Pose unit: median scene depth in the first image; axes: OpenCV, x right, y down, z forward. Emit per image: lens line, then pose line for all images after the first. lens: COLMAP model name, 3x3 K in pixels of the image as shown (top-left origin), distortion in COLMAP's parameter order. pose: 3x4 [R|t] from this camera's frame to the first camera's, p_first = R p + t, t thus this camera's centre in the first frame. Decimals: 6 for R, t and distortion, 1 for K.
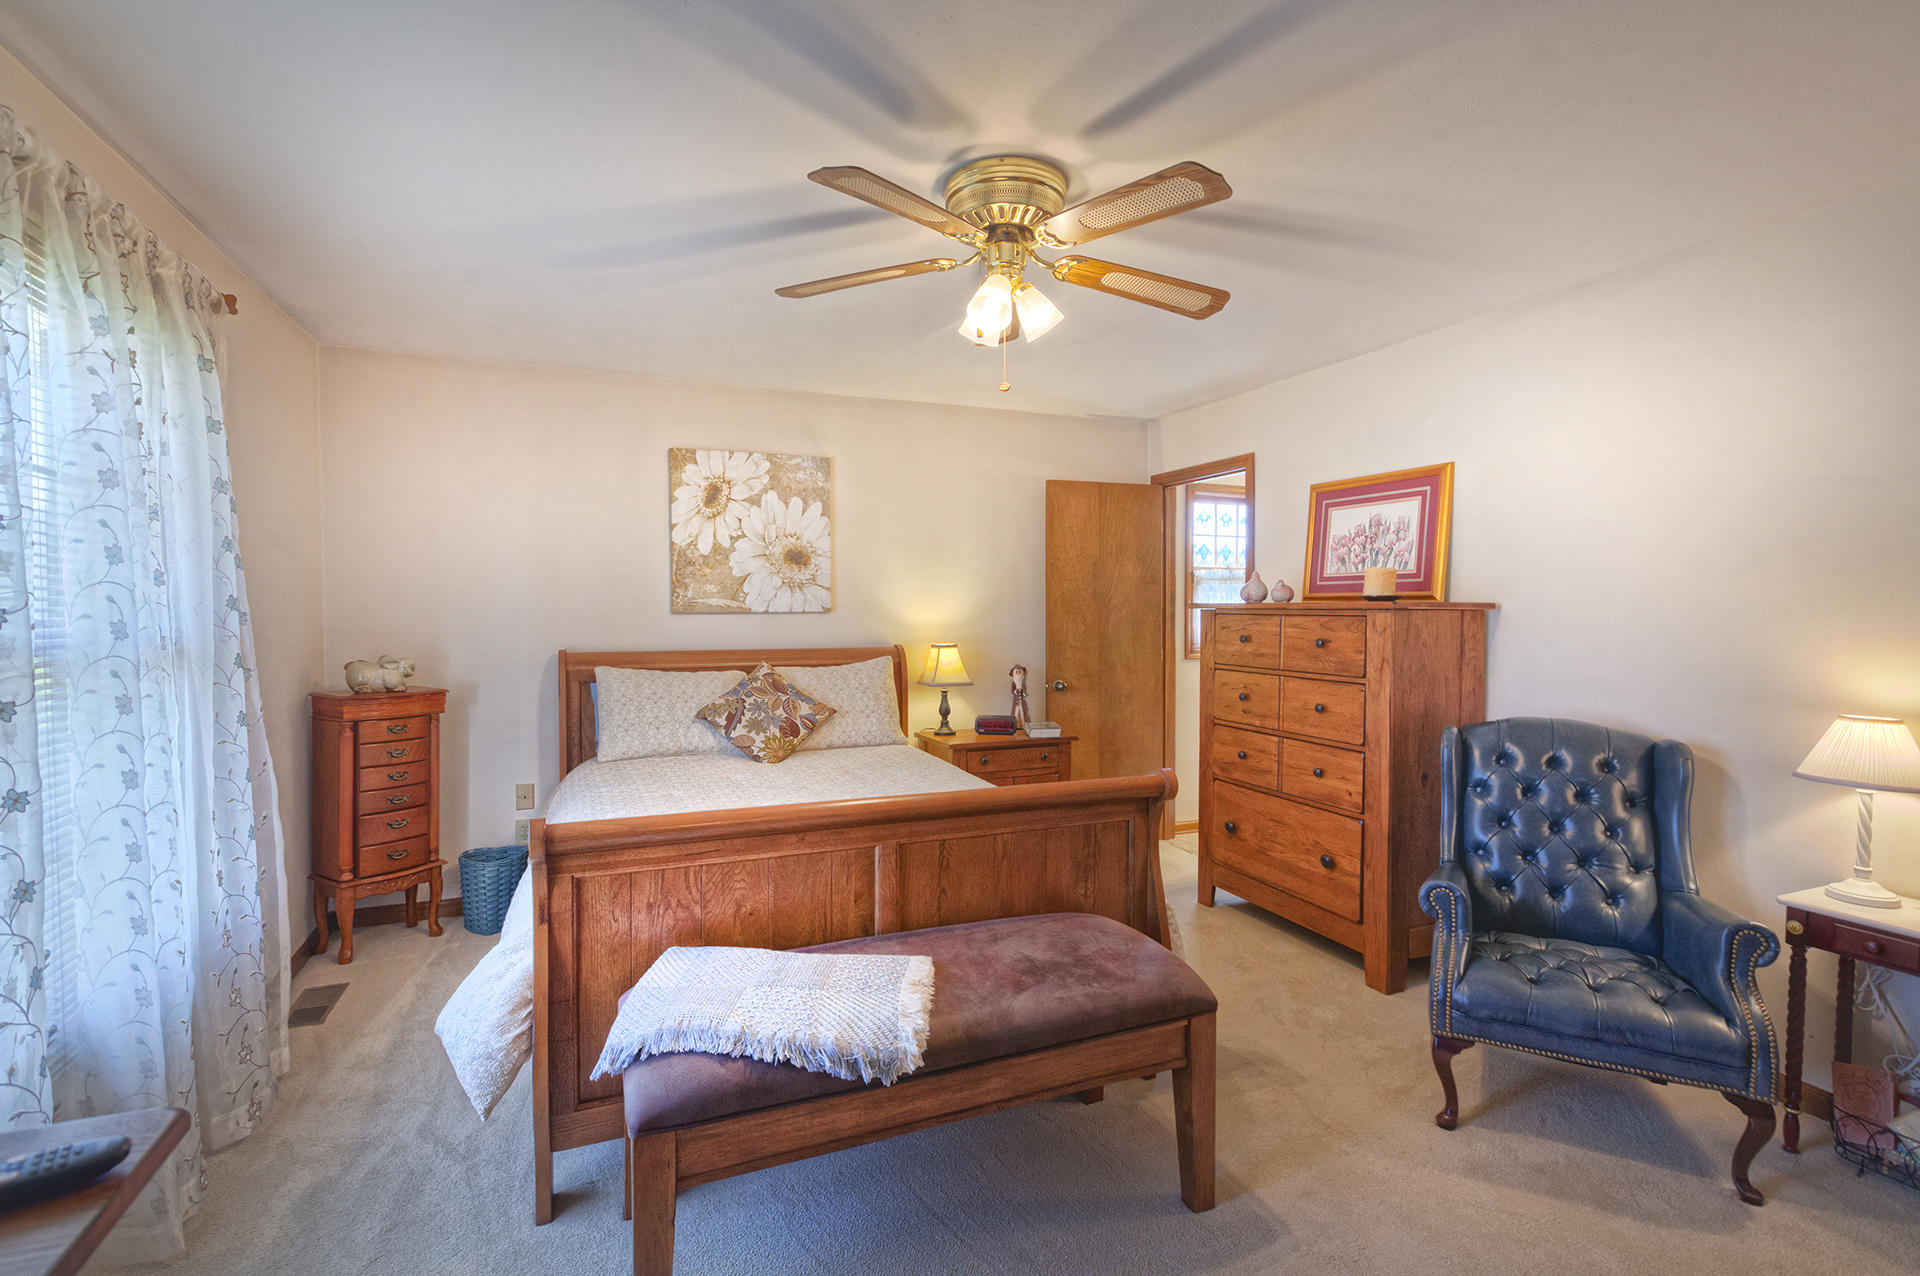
lens RADIAL K [[880.7, 0, 948.2], [0, 880.7, 634.8], [0, 0, 1]] dist [0.000643, 0.000208]
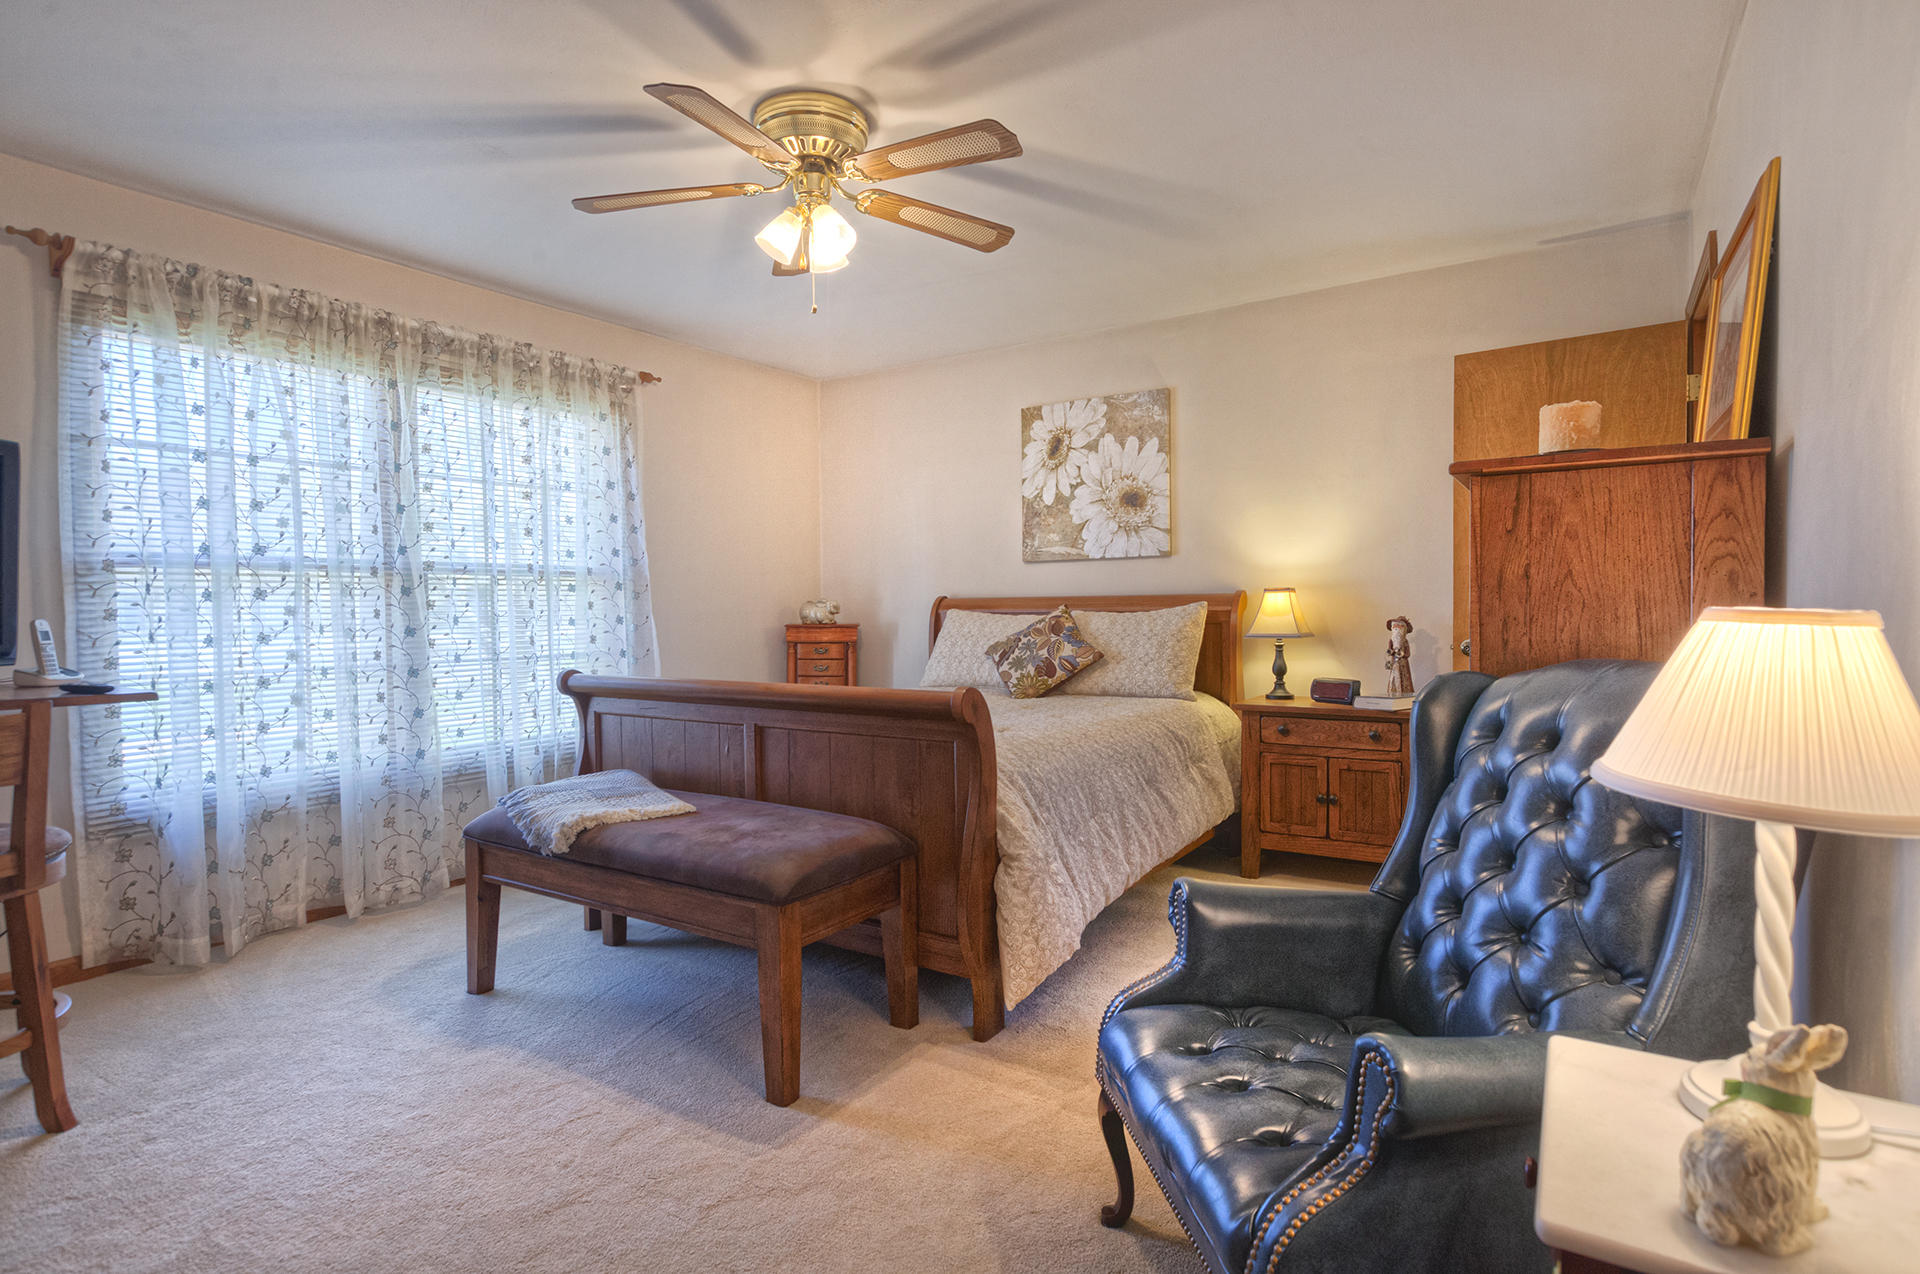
lens RADIAL K [[945.3, 0, 946.7], [0, 945.3, 635.8], [0, 0, 1]] dist [-0.012248, 0.001005]
pose [[0.582141, 0.021670, -0.812799, 0.562555], [-0.010905, 0.999763, 0.018845, 0.043905], [0.813015, -0.002107, 0.582239, 0.244636]]
